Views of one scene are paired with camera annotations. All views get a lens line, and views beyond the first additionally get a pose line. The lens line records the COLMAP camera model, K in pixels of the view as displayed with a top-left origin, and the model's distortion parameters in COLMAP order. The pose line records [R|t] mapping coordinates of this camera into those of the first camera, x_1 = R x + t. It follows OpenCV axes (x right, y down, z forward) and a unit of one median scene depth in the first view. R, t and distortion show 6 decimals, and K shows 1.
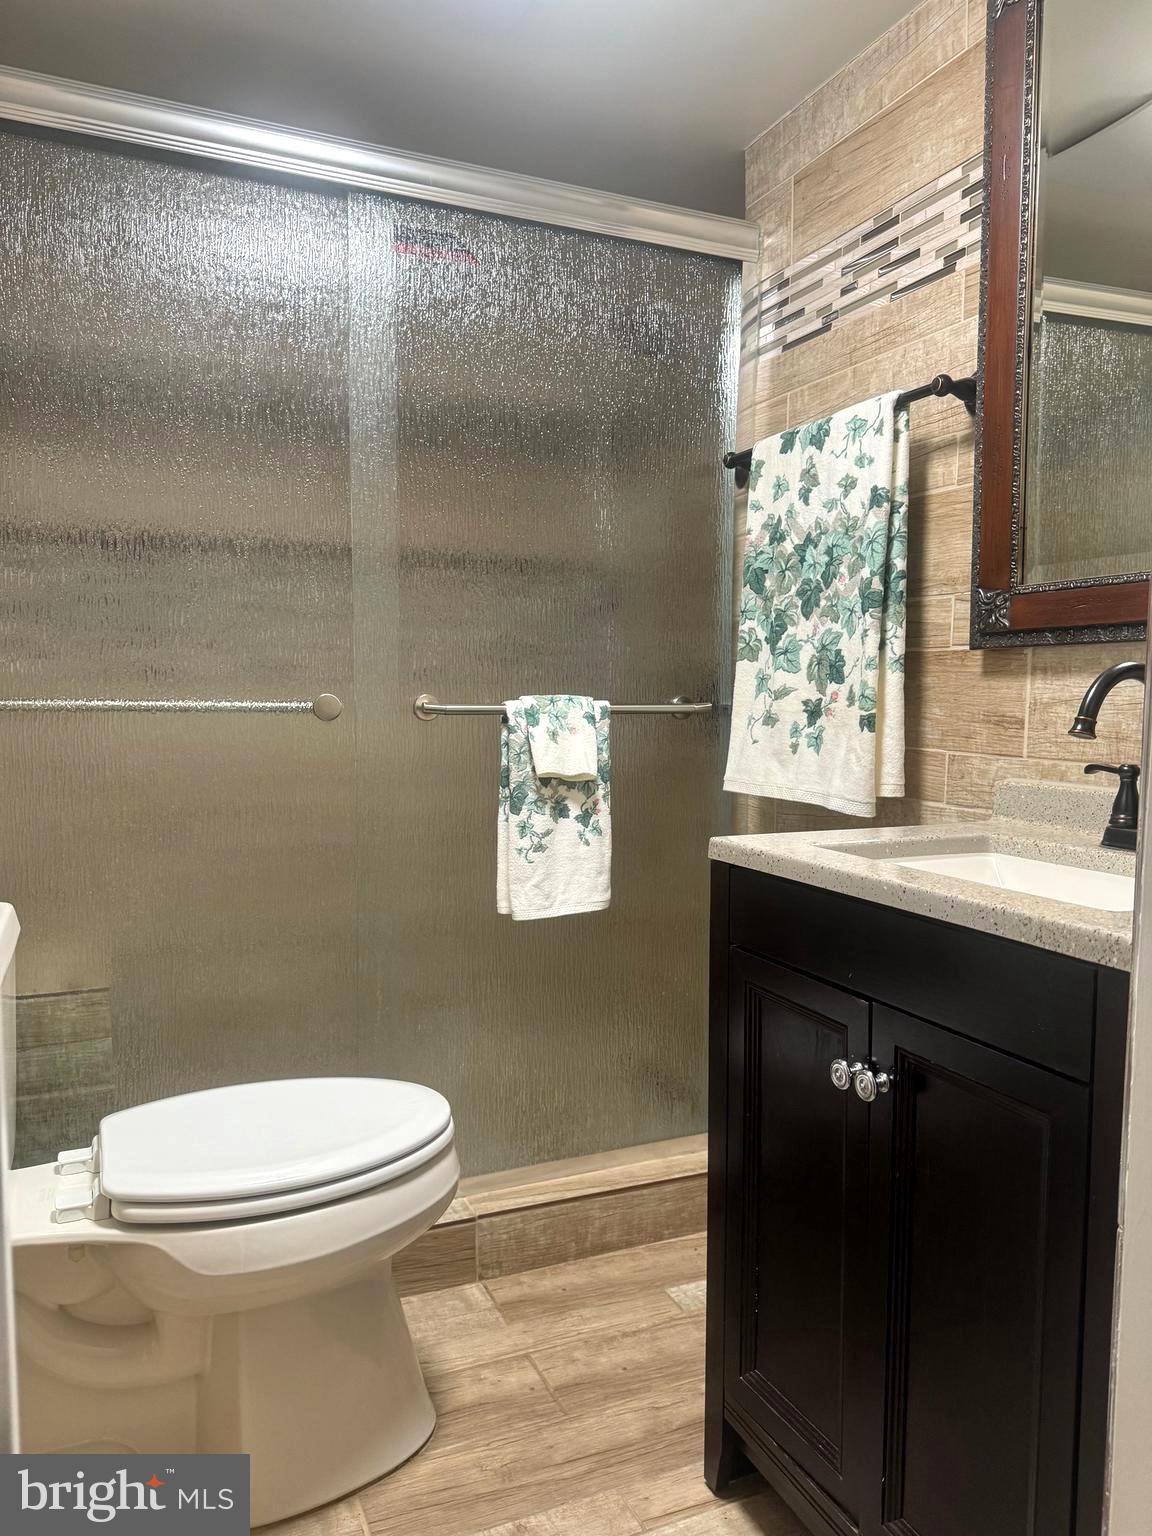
lens RADIAL K [[1155.0, 0, 576.0], [0, 1155.0, 768.0], [0, 0, 1]] dist [0.124066, -0.090848]
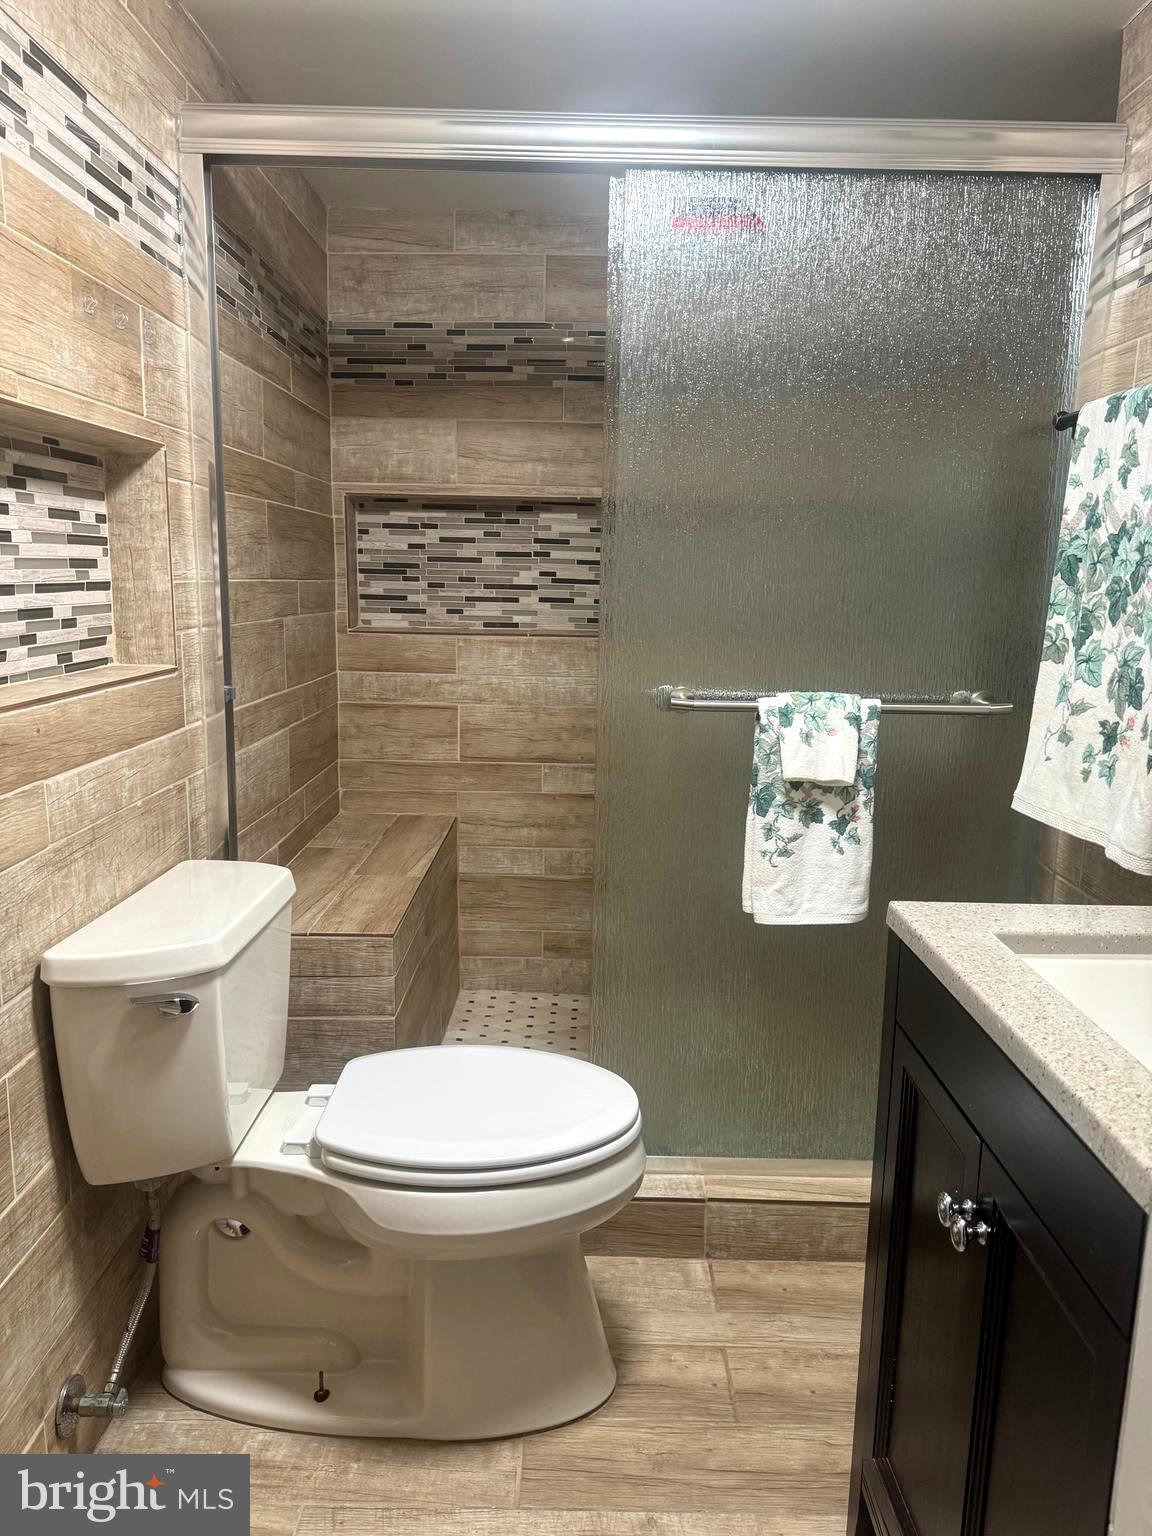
lens RADIAL K [[1164.8, 0, 576.0], [0, 1164.8, 768.0], [0, 0, 1]] dist [0.081634, -0.038338]
pose [[0.914756, 0.086998, -0.394529, 0.186261], [-0.044522, 0.992299, 0.115585, -0.105130], [0.401547, -0.088167, 0.911585, 0.053780]]
